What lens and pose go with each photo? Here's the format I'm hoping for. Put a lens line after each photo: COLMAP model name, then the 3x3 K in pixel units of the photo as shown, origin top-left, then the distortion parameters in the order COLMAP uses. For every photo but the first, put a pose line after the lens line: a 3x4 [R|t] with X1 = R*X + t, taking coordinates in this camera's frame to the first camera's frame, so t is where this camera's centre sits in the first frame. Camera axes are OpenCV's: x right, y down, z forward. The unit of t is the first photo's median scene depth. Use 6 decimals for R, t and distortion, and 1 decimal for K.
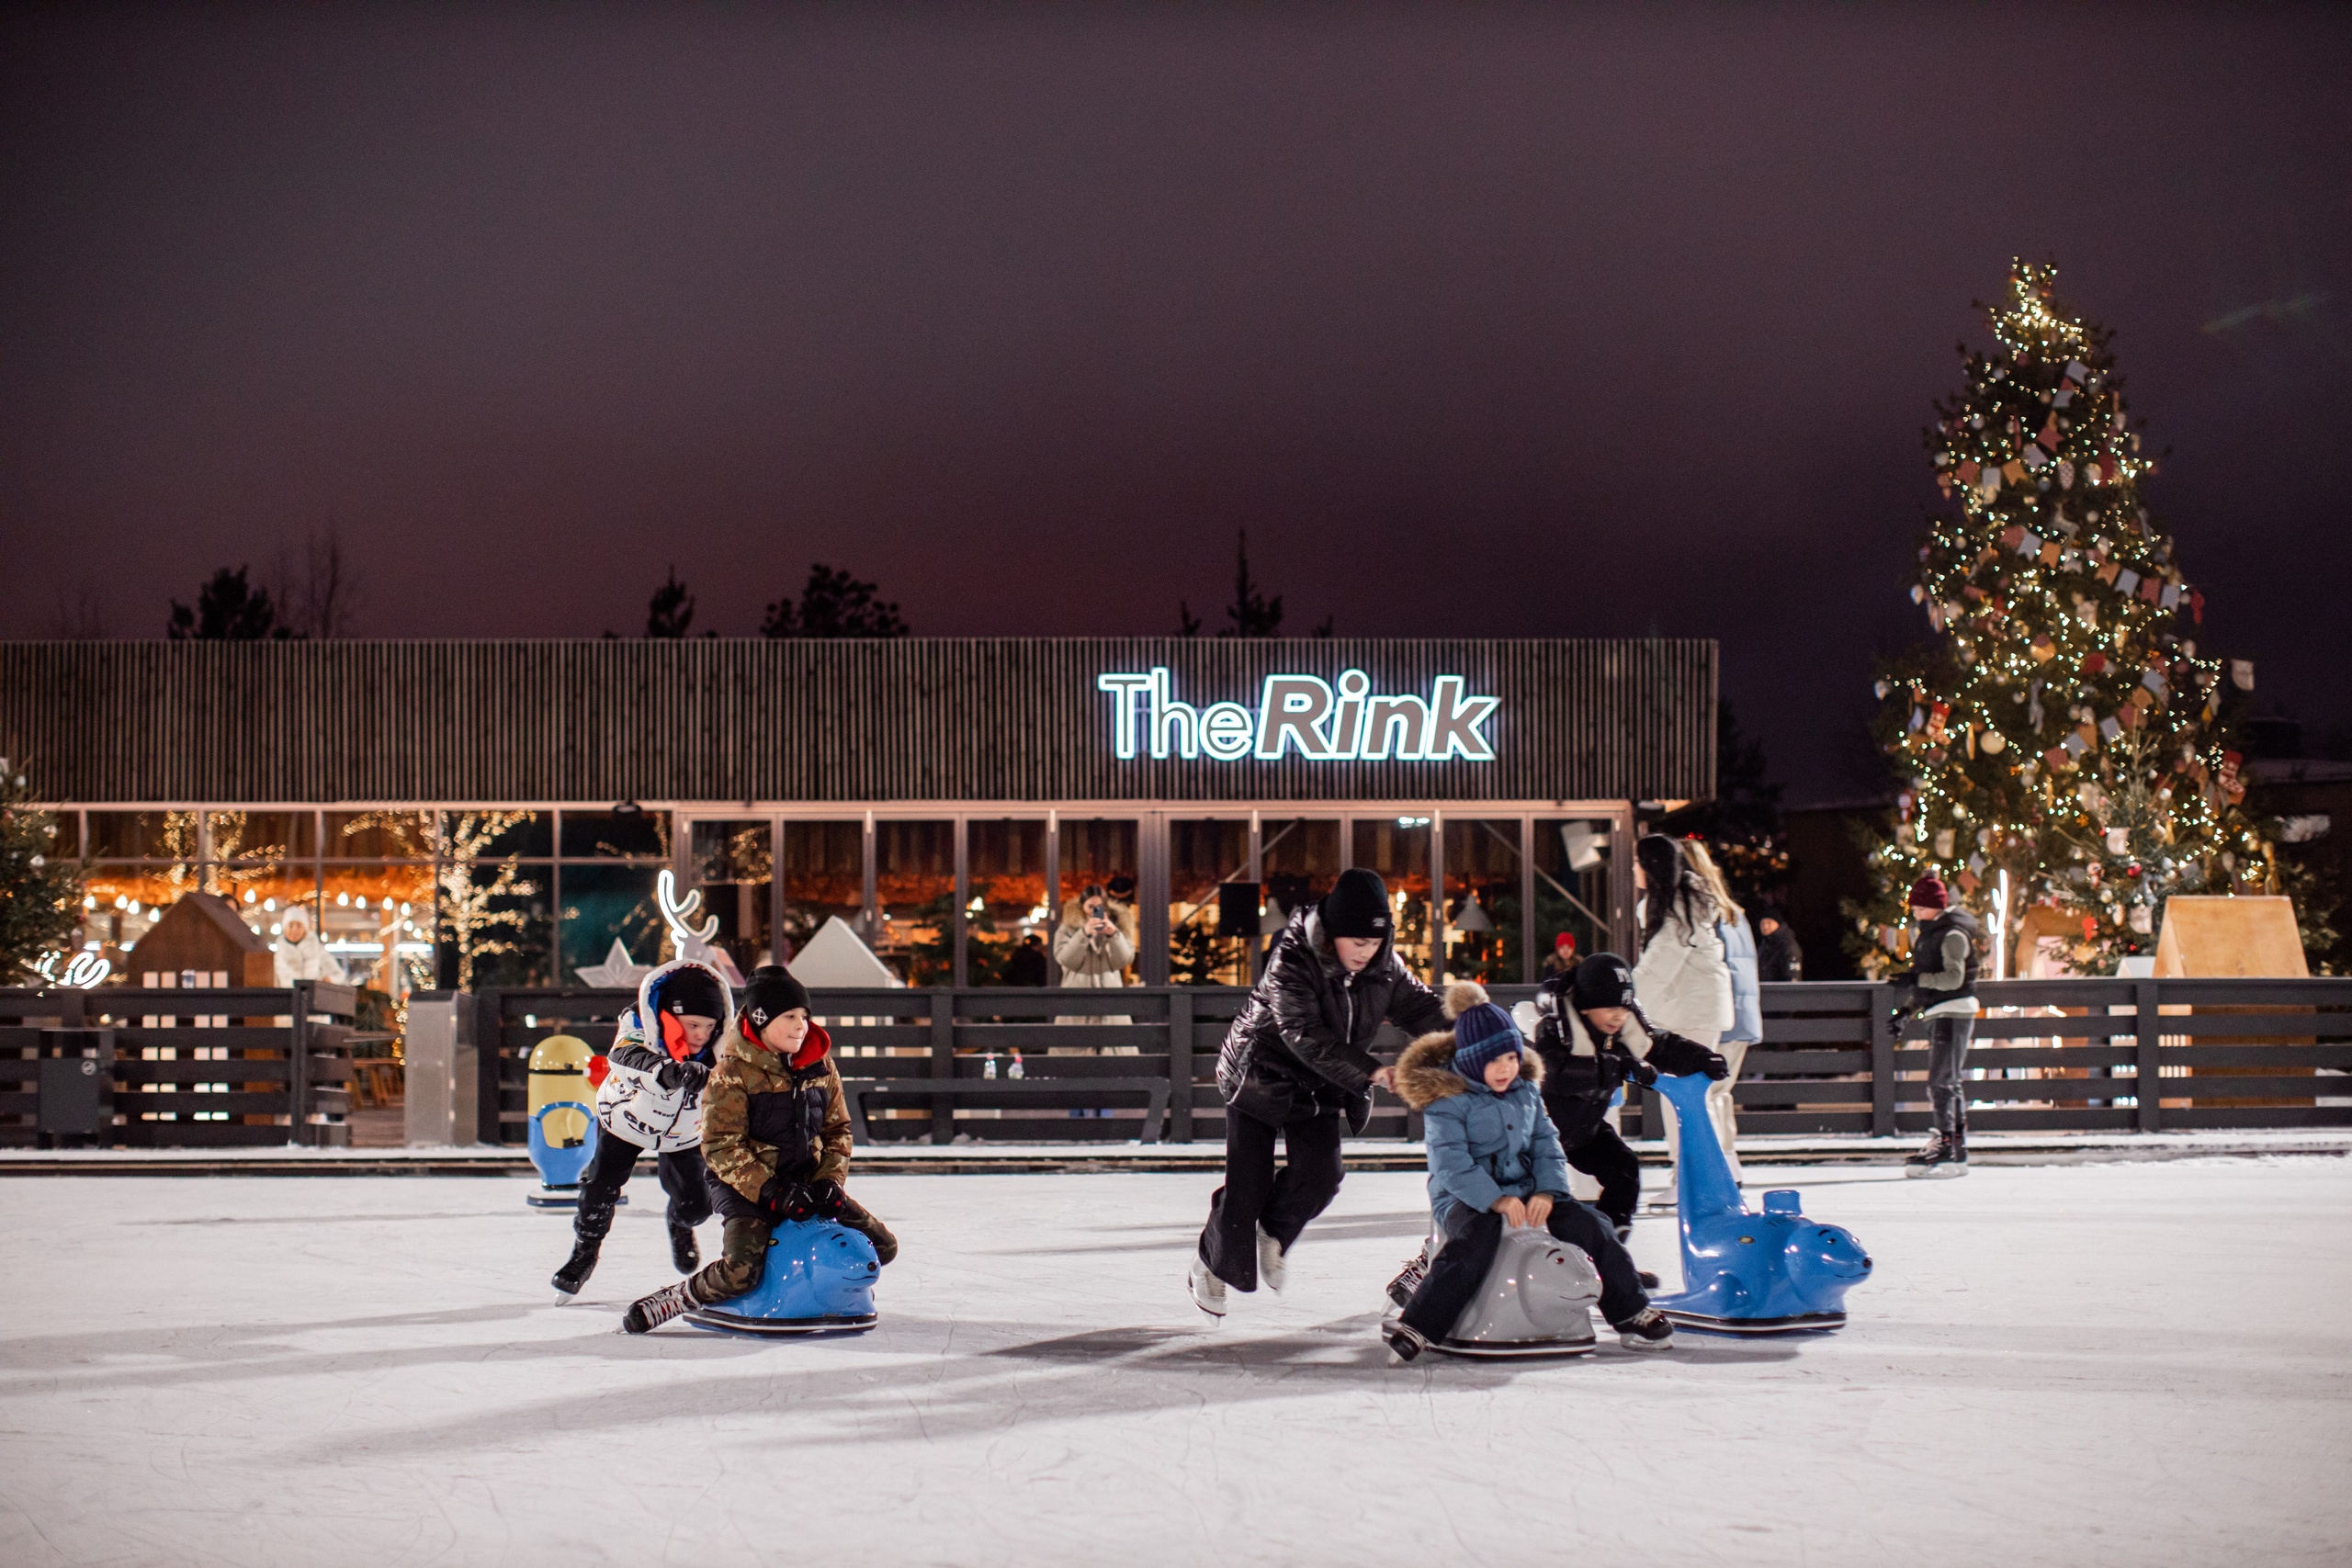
lens RADIAL K [[3305.1, 0, 1176.0], [0, 3305.1, 784.0], [0, 0, 1]] dist [-0.072569, 0.141718]
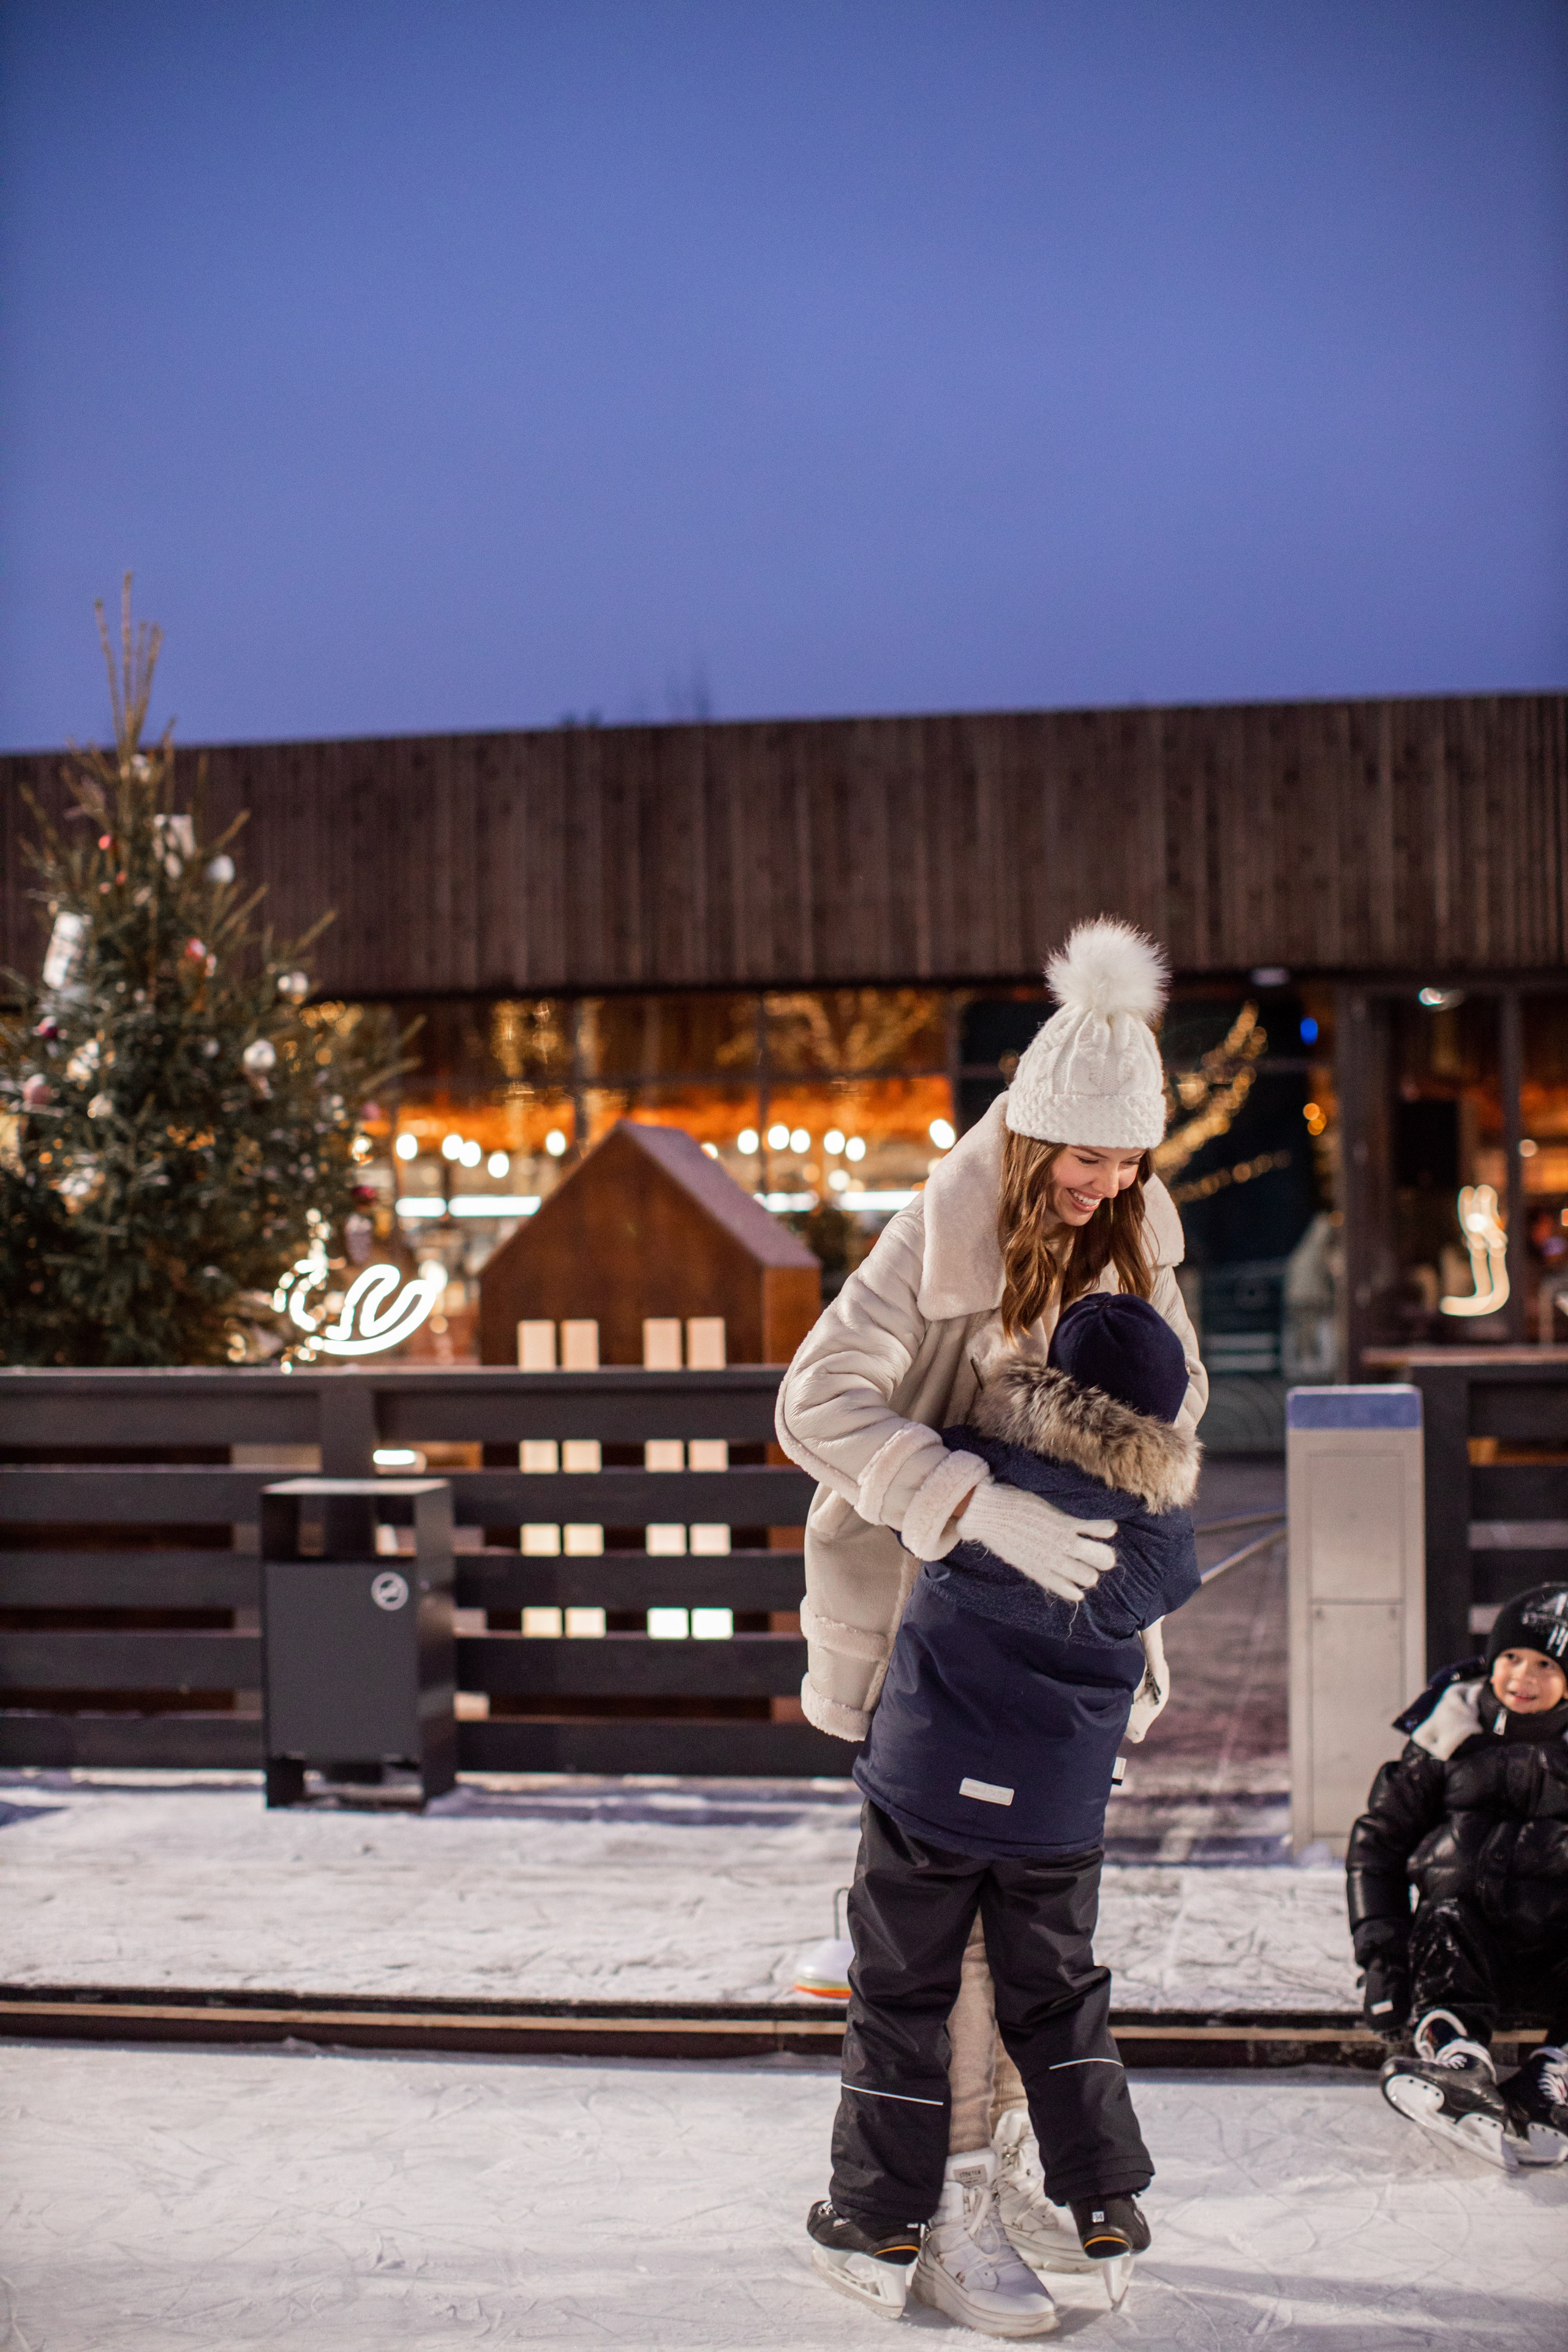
lens RADIAL K [[3305.4, 0, 784.0], [0, 3305.4, 1176.0], [0, 0, 1]] dist [-0.072569, 0.141718]
pose [[0.977943, -0.009531, -0.208654, -0.192292], [0.019910, 0.998663, 0.047698, 0.019204], [0.207921, -0.050800, 0.976826, 0.595808]]
